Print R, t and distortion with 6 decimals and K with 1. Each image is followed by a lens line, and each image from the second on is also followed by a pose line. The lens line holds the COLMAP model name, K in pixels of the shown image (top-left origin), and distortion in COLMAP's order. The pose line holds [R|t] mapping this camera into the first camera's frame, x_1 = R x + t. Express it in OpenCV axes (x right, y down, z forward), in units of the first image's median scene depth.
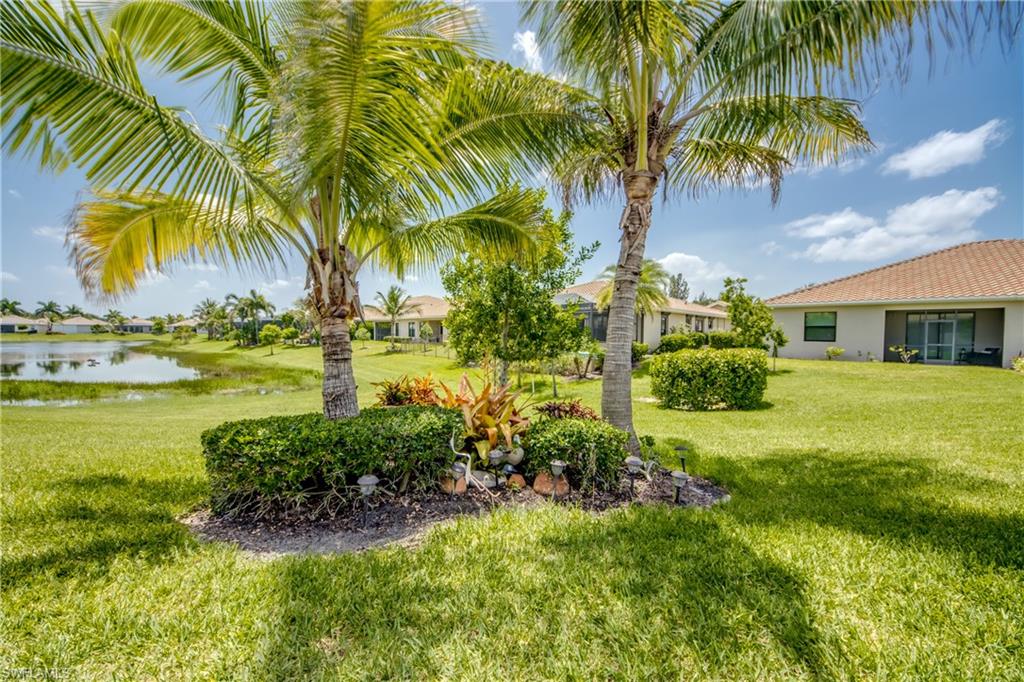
lens RADIAL K [[392.3, 0, 512.4], [0, 392.3, 343.3], [0, 0, 1]] dist [0.008854, -0.010873]
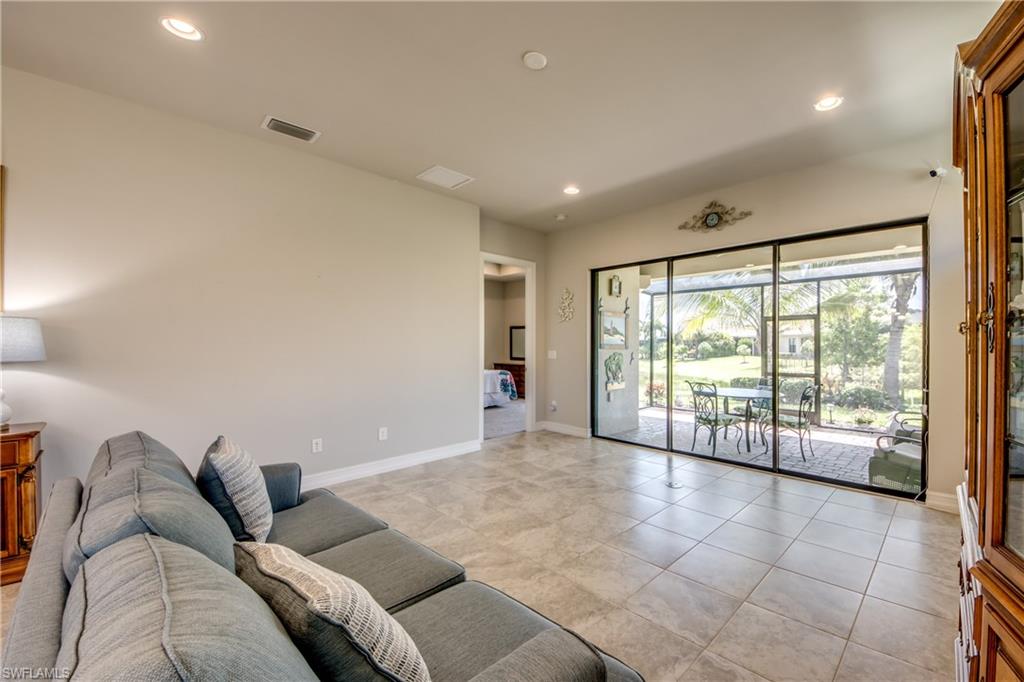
lens RADIAL K [[392.3, 0, 582.4], [0, 392.3, 352.9], [0, 0, 1]] dist [0.008854, -0.010873]
pose [[0.732530, 0.001654, -0.680733, 0.086170], [-0.010040, 0.999915, -0.008374, 0.003107], [0.680661, 0.012969, 0.732484, -0.327084]]
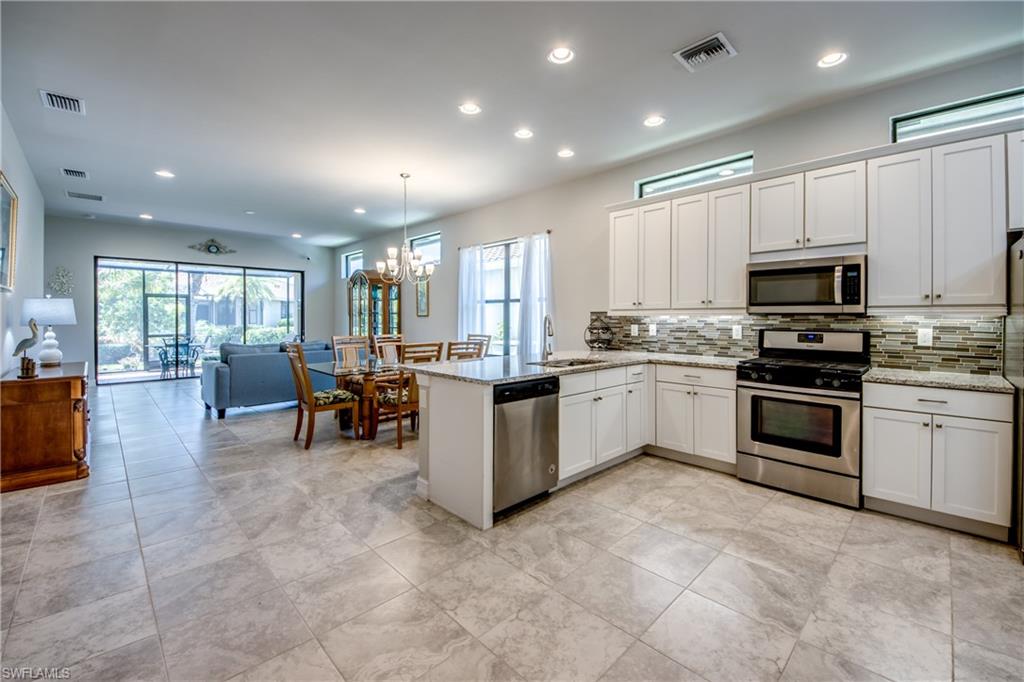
lens RADIAL K [[421.5, 0, 516.1], [0, 421.5, 320.3], [0, 0, 1]] dist [0.014724, -0.009278]
pose [[0.722902, -0.011659, 0.690853, -0.037882], [0.020951, 0.999768, -0.005051, 0.008169], [-0.690633, 0.018126, 0.722978, -0.561721]]
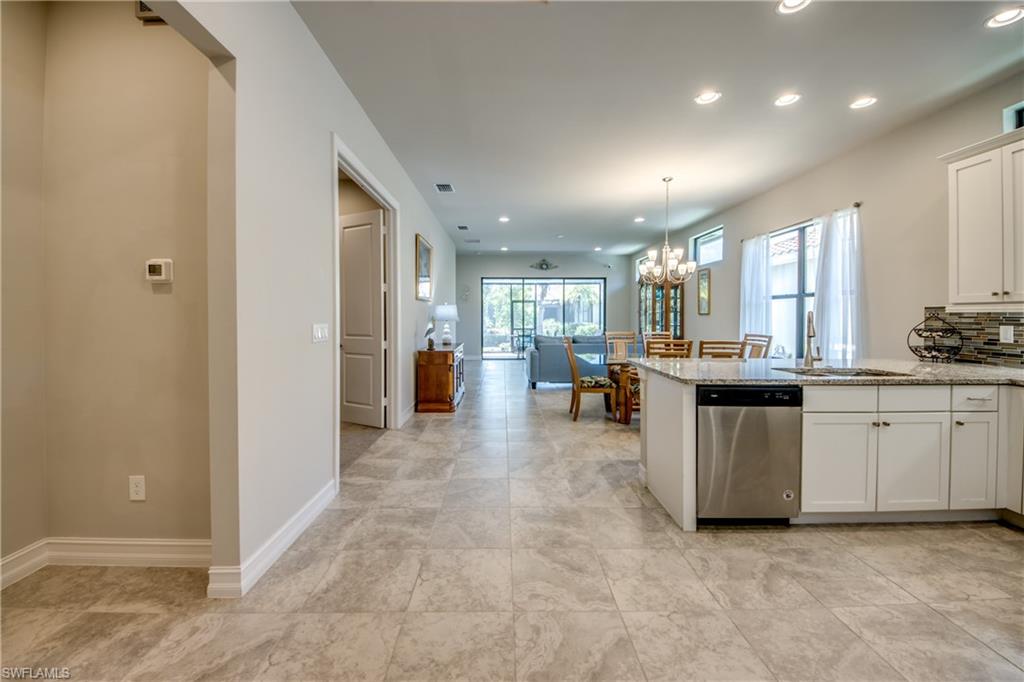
lens RADIAL K [[392.3, 0, 504.5], [0, 392.3, 320.6], [0, 0, 1]] dist [0.008854, -0.010873]
pose [[0.999926, -0.007177, -0.009873, -0.018015], [0.007049, 0.999892, -0.012863, 0.009040], [0.009964, 0.012792, 0.999869, -0.574171]]
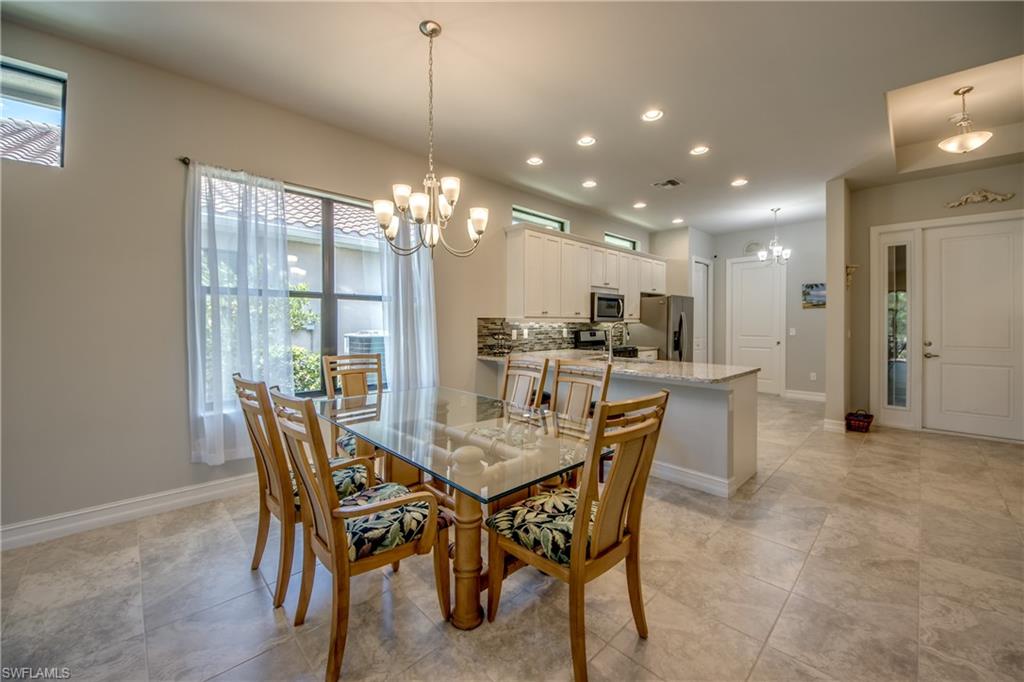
lens RADIAL K [[392.3, 0, 510.7], [0, 392.3, 330.0], [0, 0, 1]] dist [0.008854, -0.010873]
pose [[-0.684002, -0.026459, 0.729000, -0.017509], [0.008661, 0.998977, 0.044384, 0.002276], [-0.729429, 0.036673, -0.683073, -0.356115]]
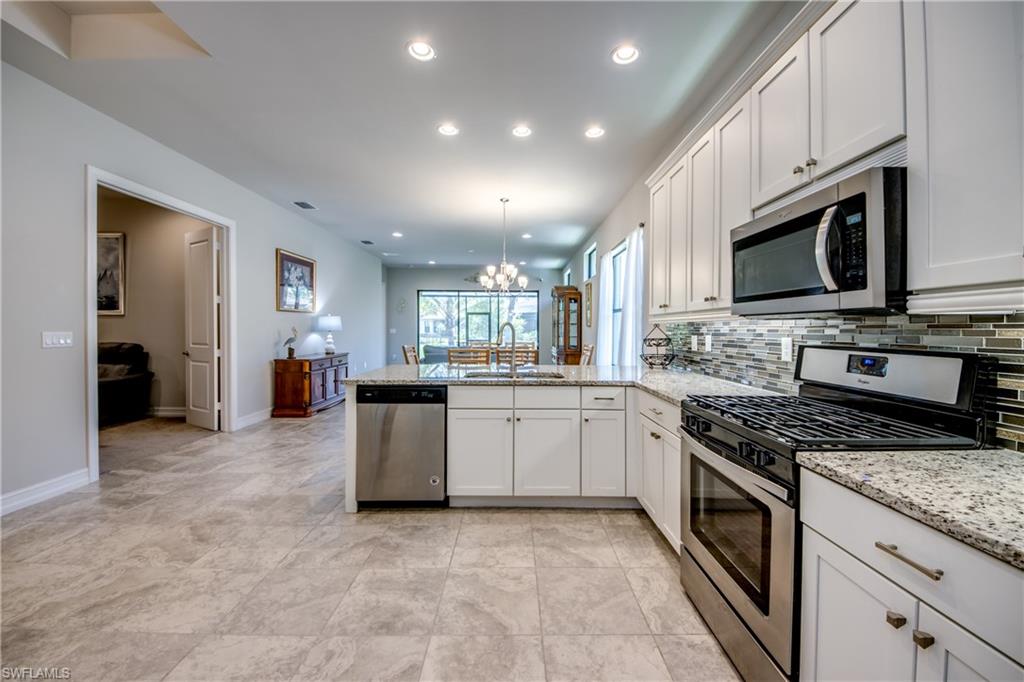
lens RADIAL K [[392.3, 0, 514.6], [0, 392.3, 333.0], [0, 0, 1]] dist [0.008854, -0.010873]
pose [[0.999991, -0.003238, -0.002819, 0.058247], [0.003198, 0.999896, -0.014069, 0.010637], [0.002865, 0.014060, 0.999897, -0.585694]]
